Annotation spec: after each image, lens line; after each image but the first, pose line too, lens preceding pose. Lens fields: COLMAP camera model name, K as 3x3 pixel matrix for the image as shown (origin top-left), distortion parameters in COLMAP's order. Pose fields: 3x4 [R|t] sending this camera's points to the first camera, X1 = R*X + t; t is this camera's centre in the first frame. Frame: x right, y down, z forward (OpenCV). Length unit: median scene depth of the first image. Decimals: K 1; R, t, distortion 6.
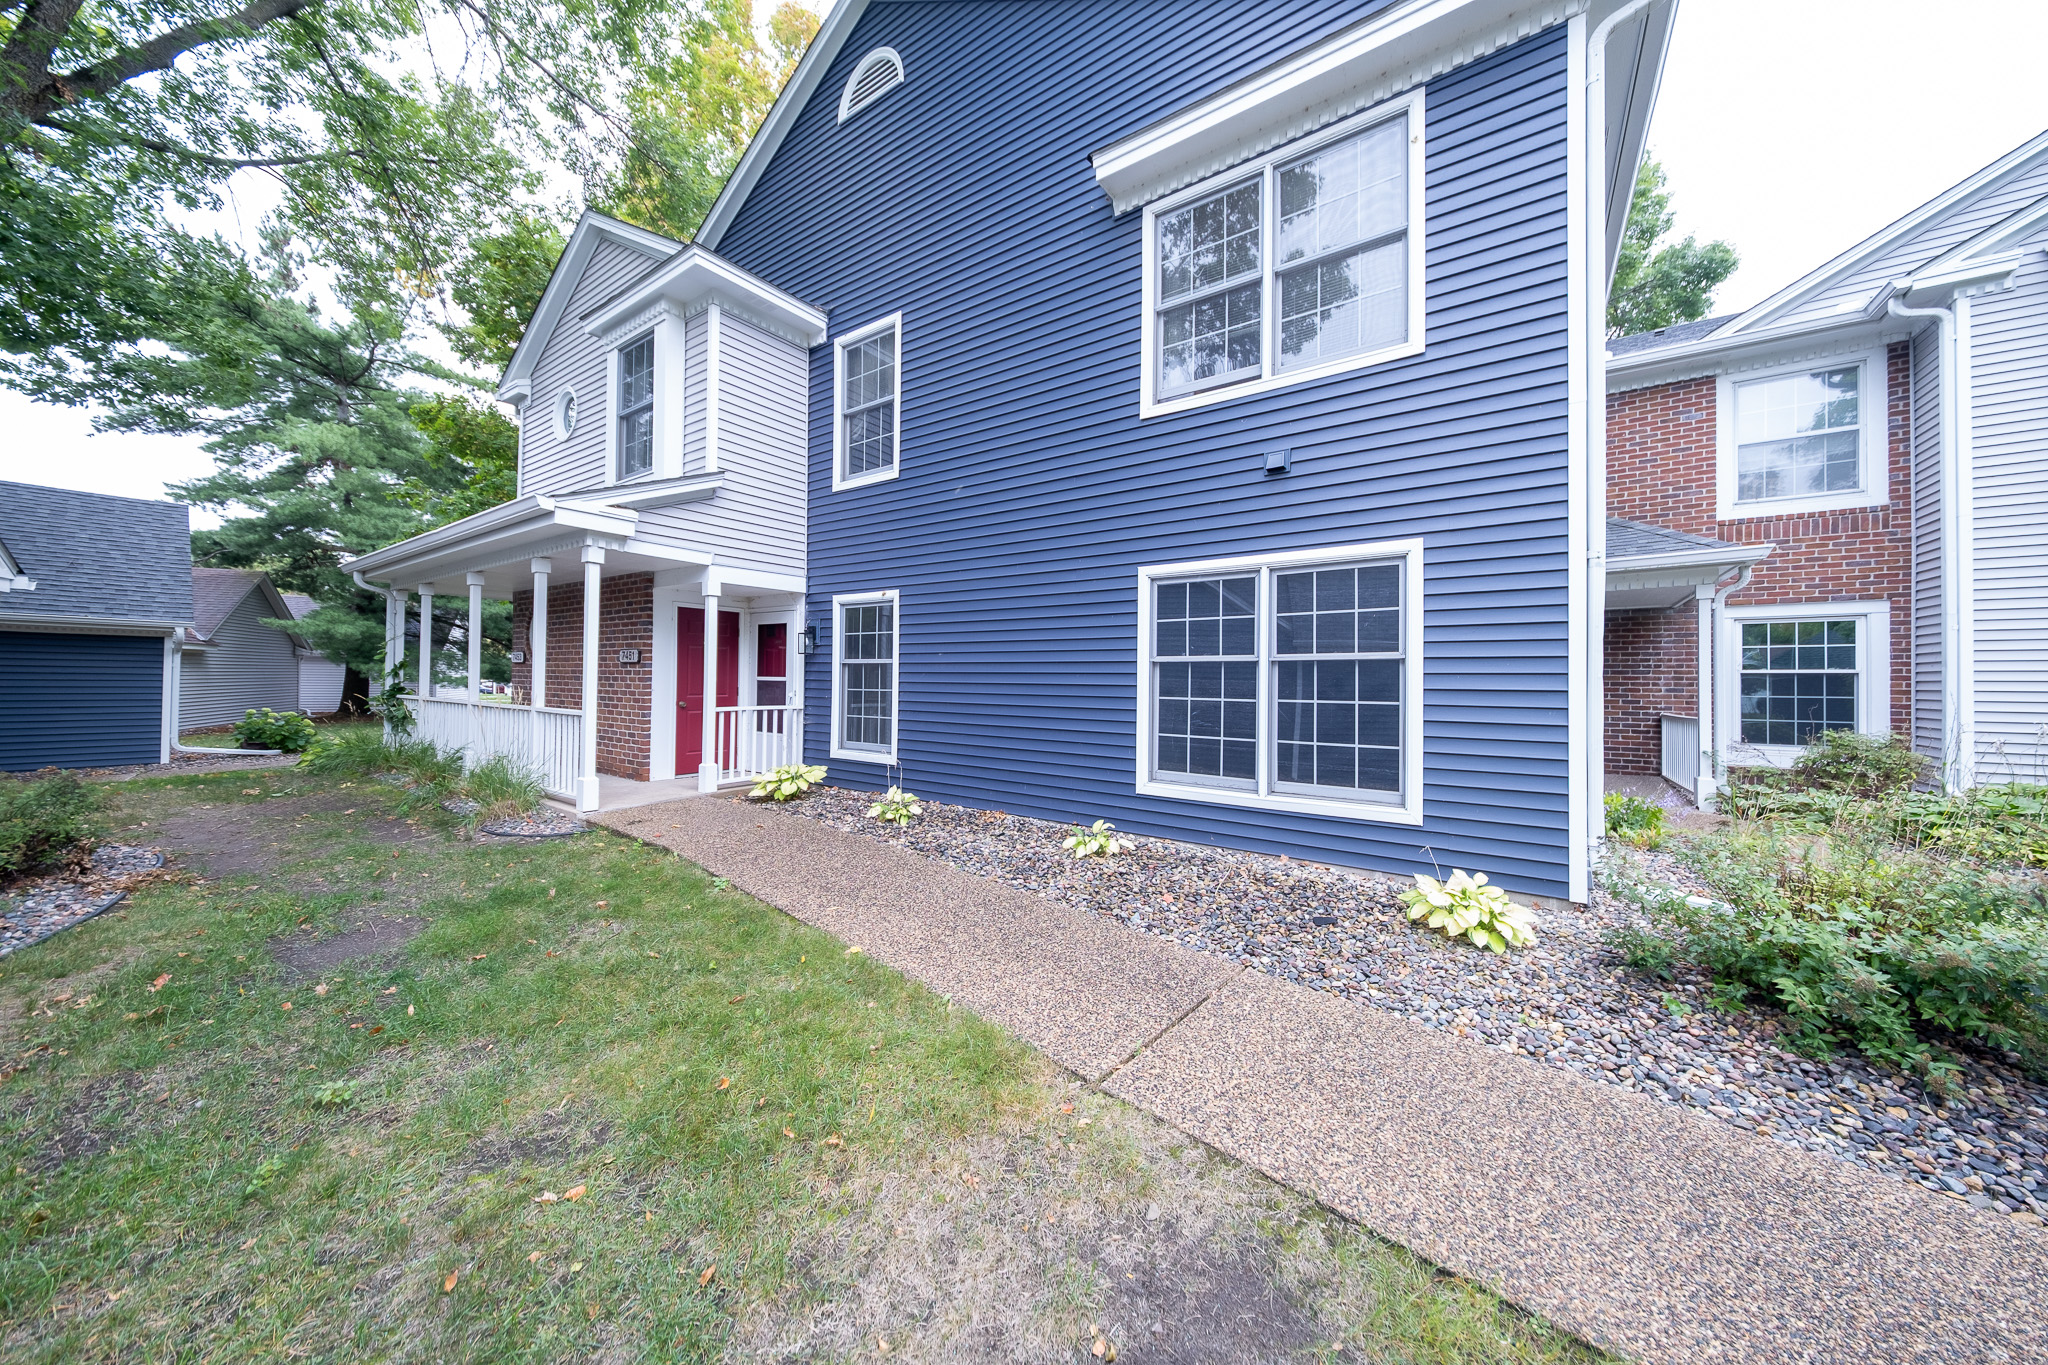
lens RADIAL K [[686.6, 0, 1005.6], [0, 686.6, 672.3], [0, 0, 1]] dist [0.007616, -0.004804]
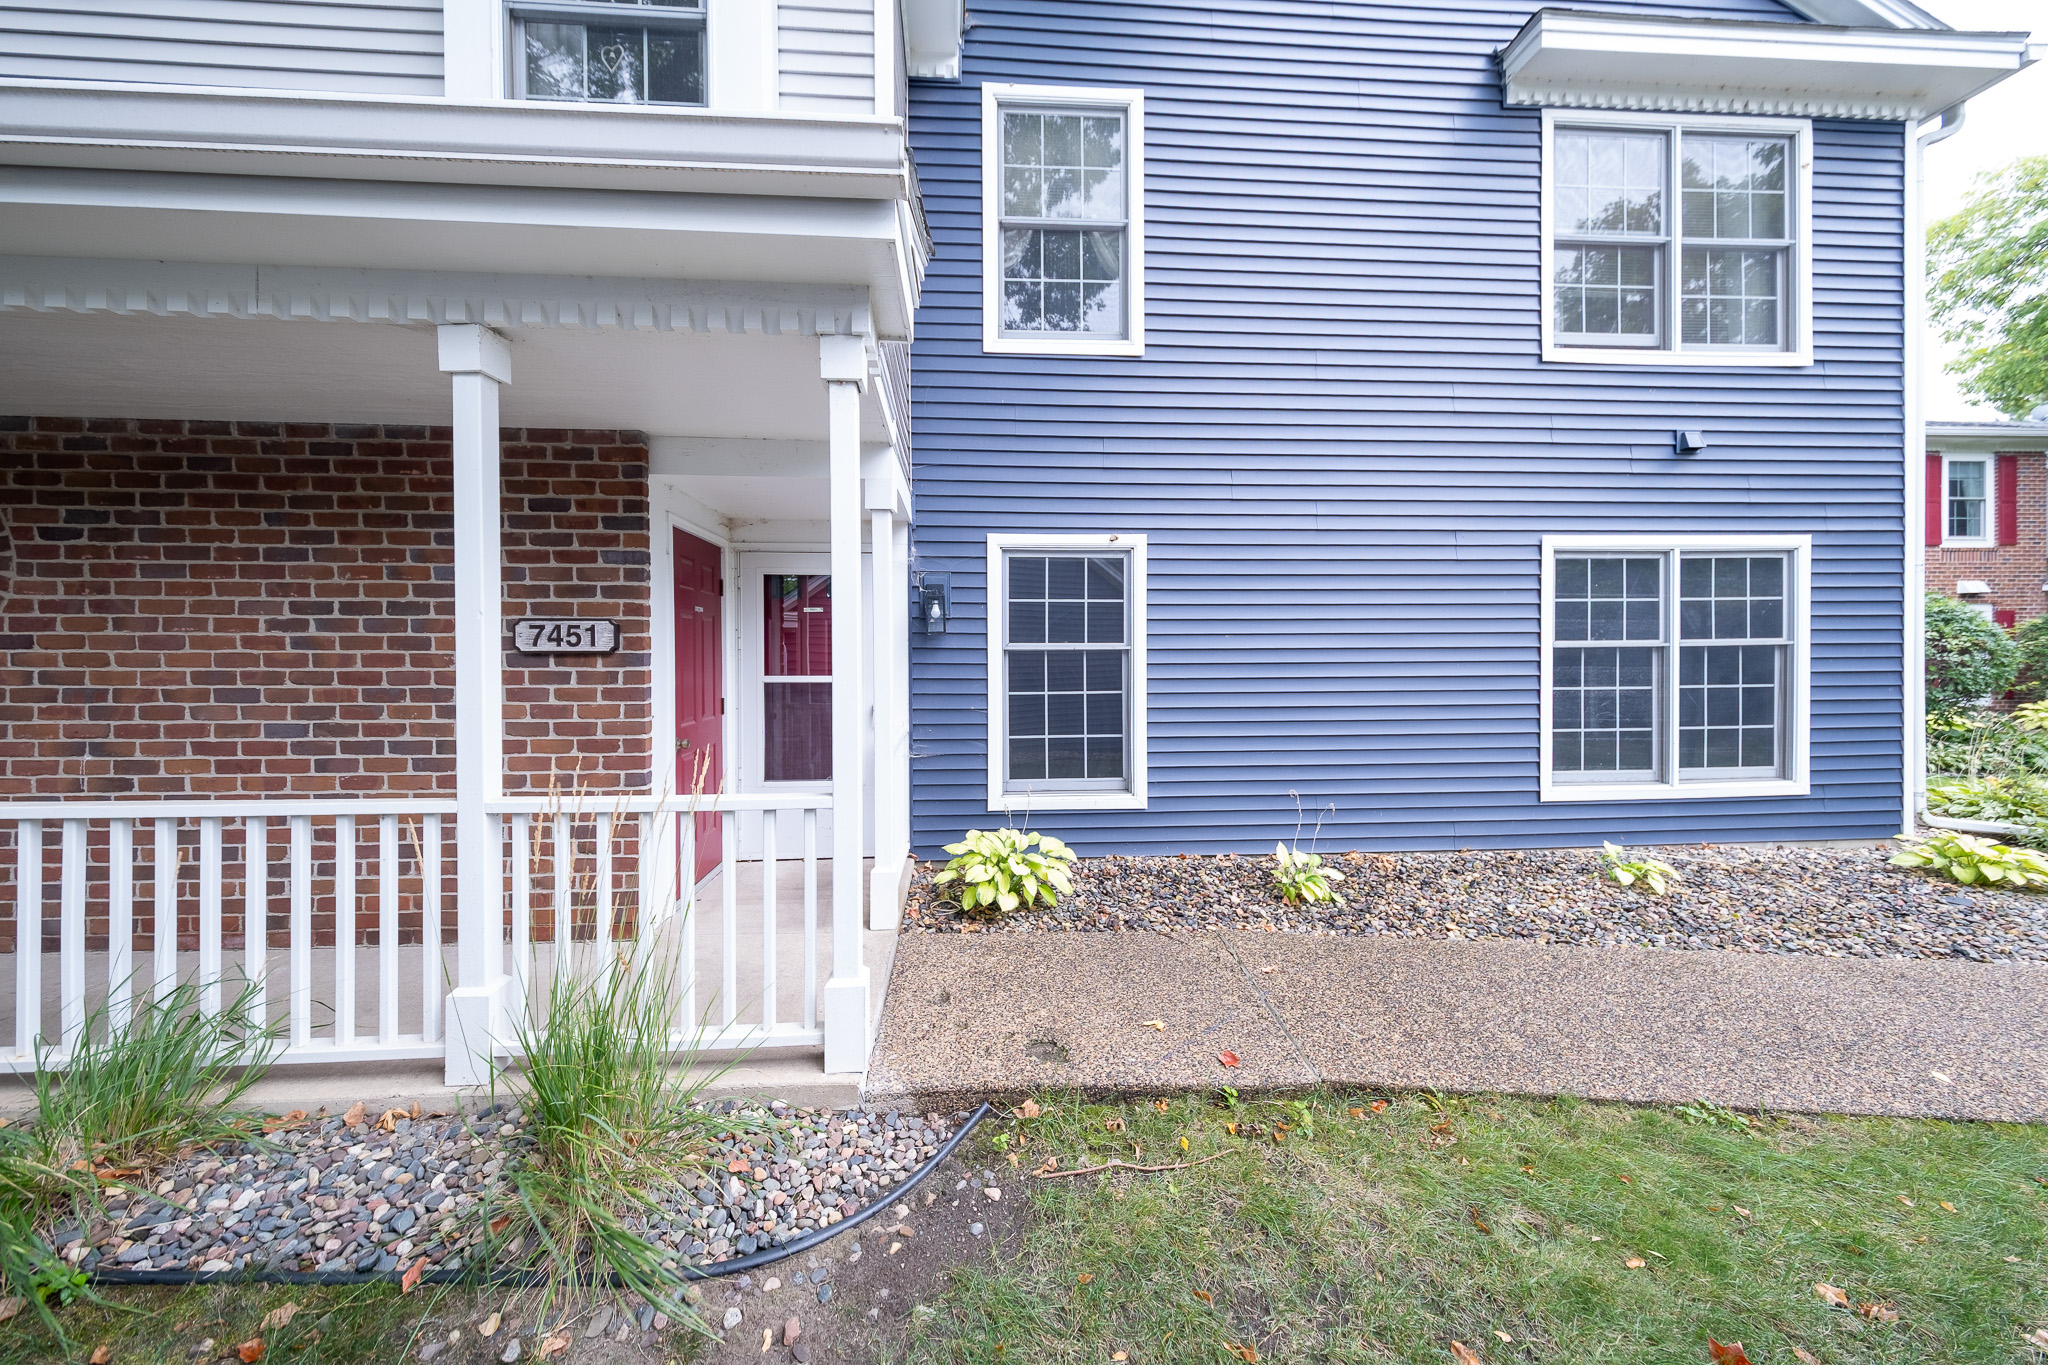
lens RADIAL K [[774.7, 0, 1024.0], [0, 774.7, 682.5], [0, 0, 1]] dist [0.001161, -0.000192]
pose [[0.762370, -0.024946, 0.646660, -0.704921], [0.009822, 0.999588, 0.026980, -0.003081], [-0.647067, -0.014217, 0.762301, 0.519869]]
